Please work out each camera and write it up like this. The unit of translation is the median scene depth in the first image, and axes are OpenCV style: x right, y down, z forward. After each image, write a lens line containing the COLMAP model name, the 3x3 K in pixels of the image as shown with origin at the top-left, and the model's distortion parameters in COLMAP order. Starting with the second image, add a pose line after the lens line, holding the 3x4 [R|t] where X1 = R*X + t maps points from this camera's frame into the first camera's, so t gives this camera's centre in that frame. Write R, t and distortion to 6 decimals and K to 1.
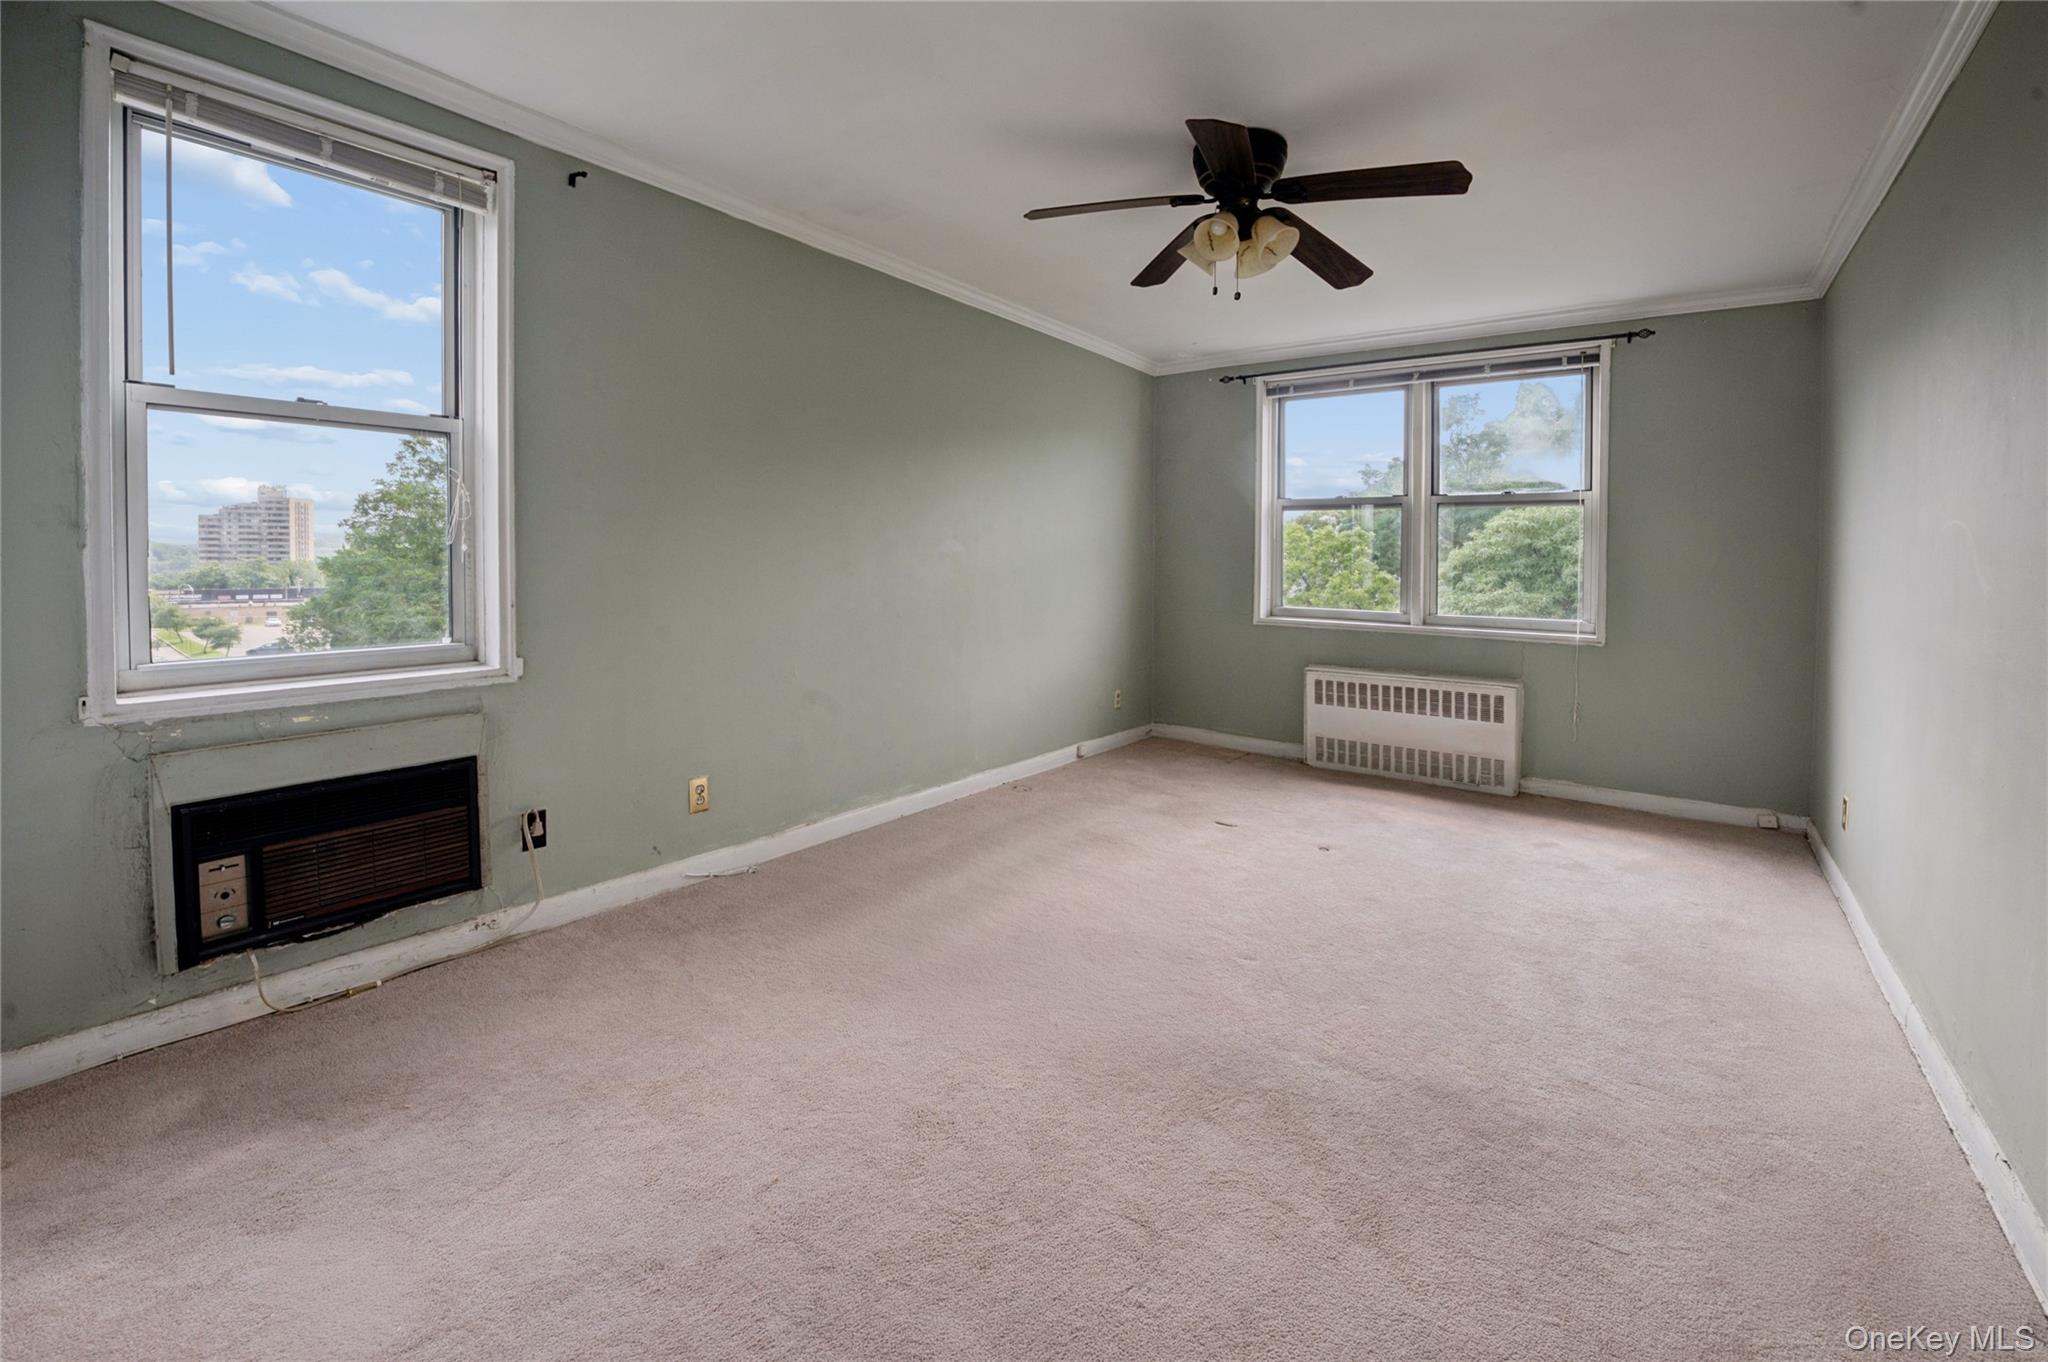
lens RADIAL K [[847.8, 0, 1052.3], [0, 847.8, 602.5], [0, 0, 1]] dist [-0.016934, 0.000473]
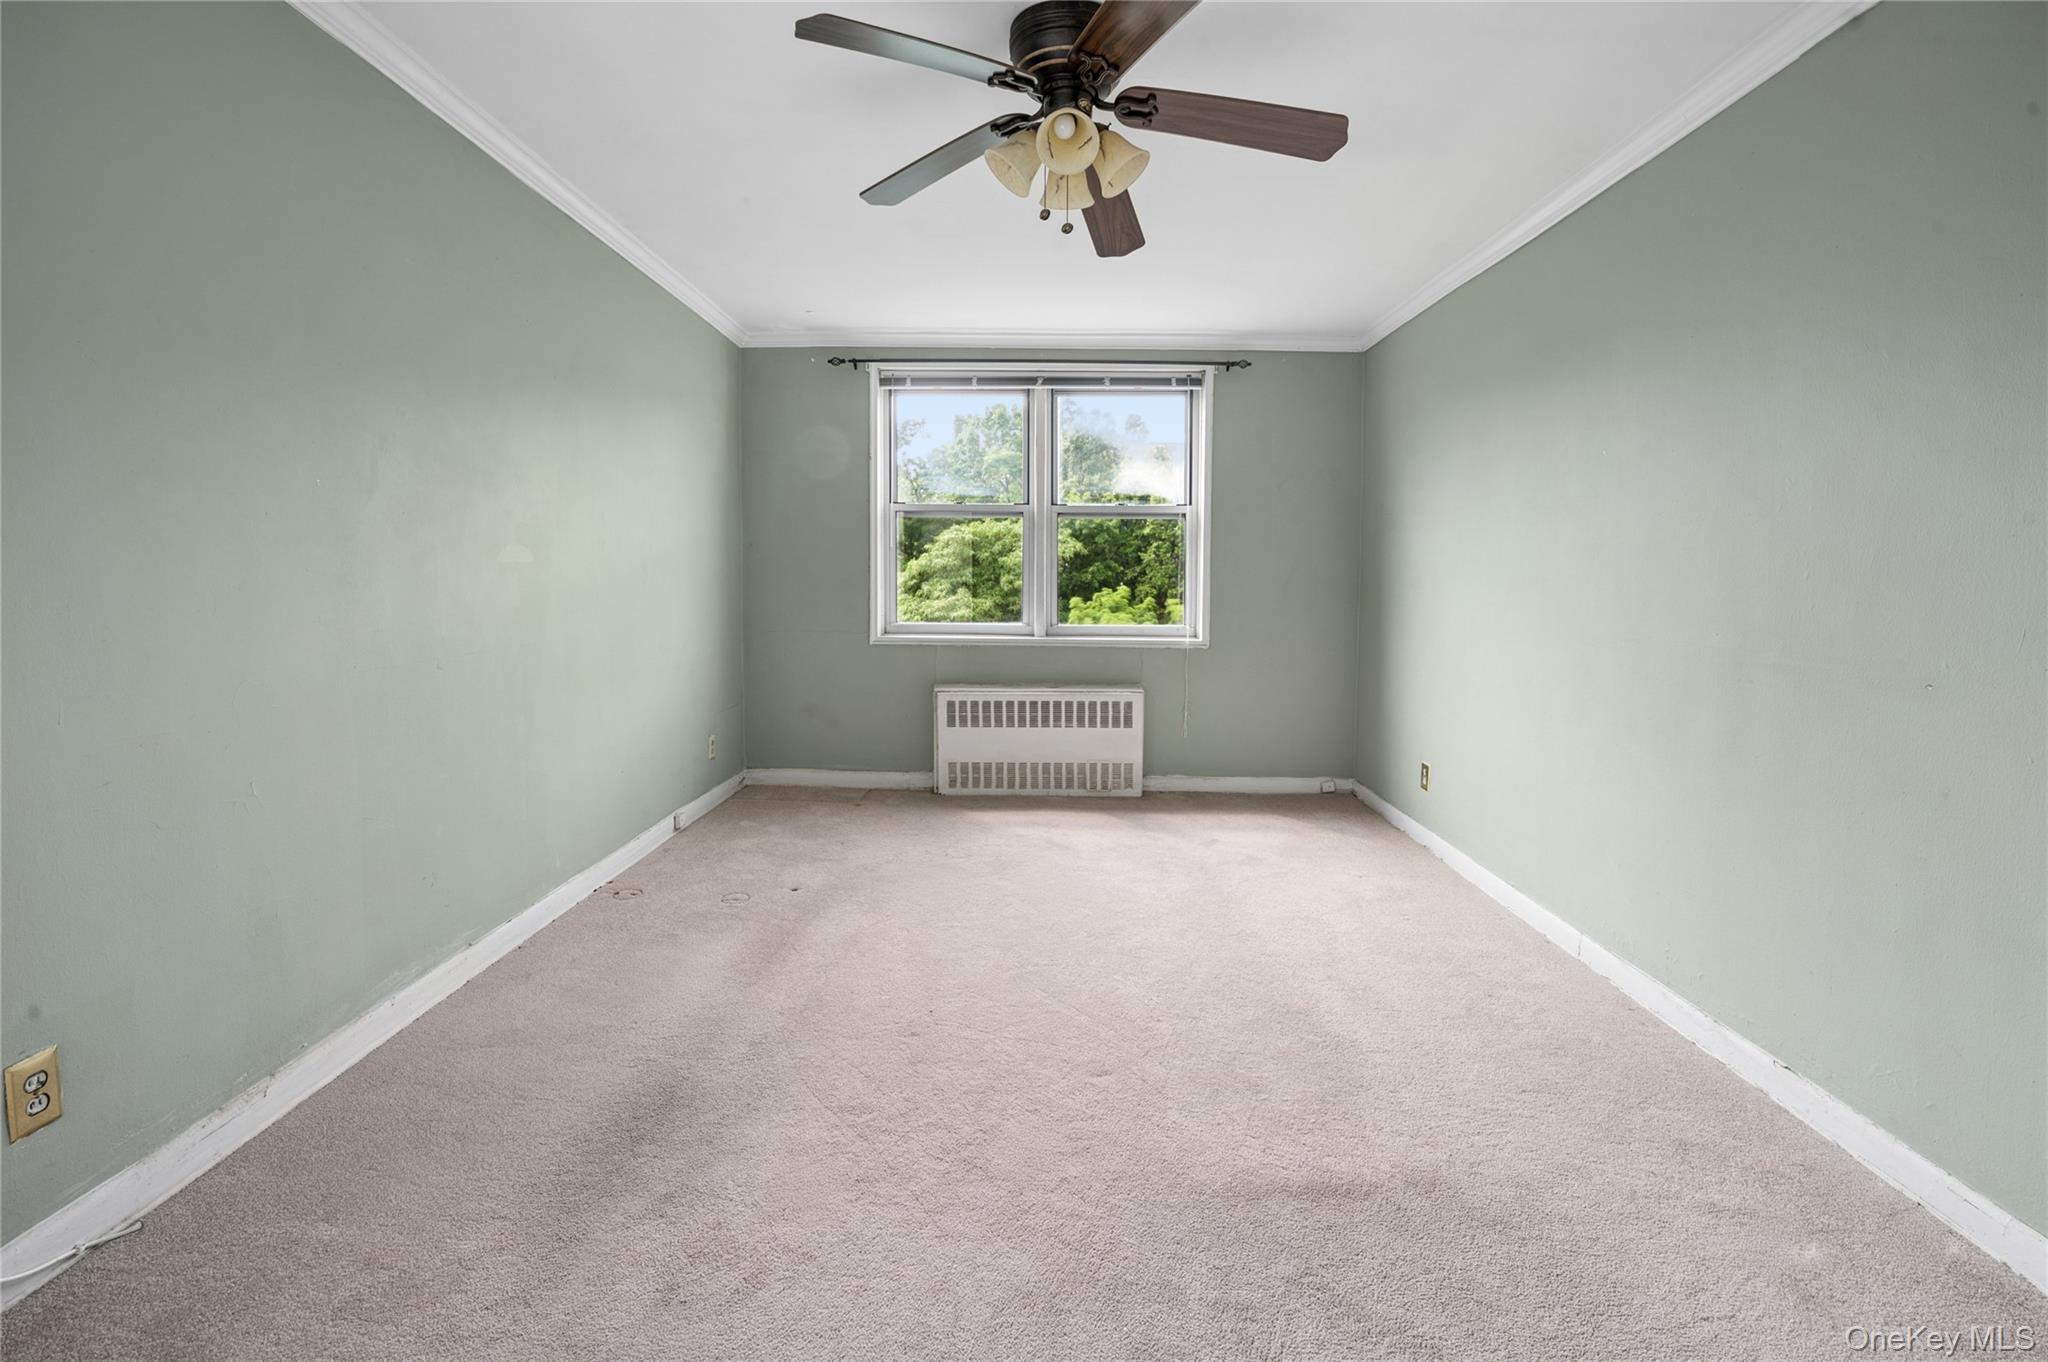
lens RADIAL K [[837.2, 0, 1027.8], [0, 837.2, 621.5], [0, 0, 1]] dist [-0.018883, 0.000674]
pose [[0.824563, -0.040358, 0.564328, -0.131445], [0.034615, 0.999183, 0.020879, -0.011732], [-0.564710, 0.002318, 0.825286, 0.206470]]
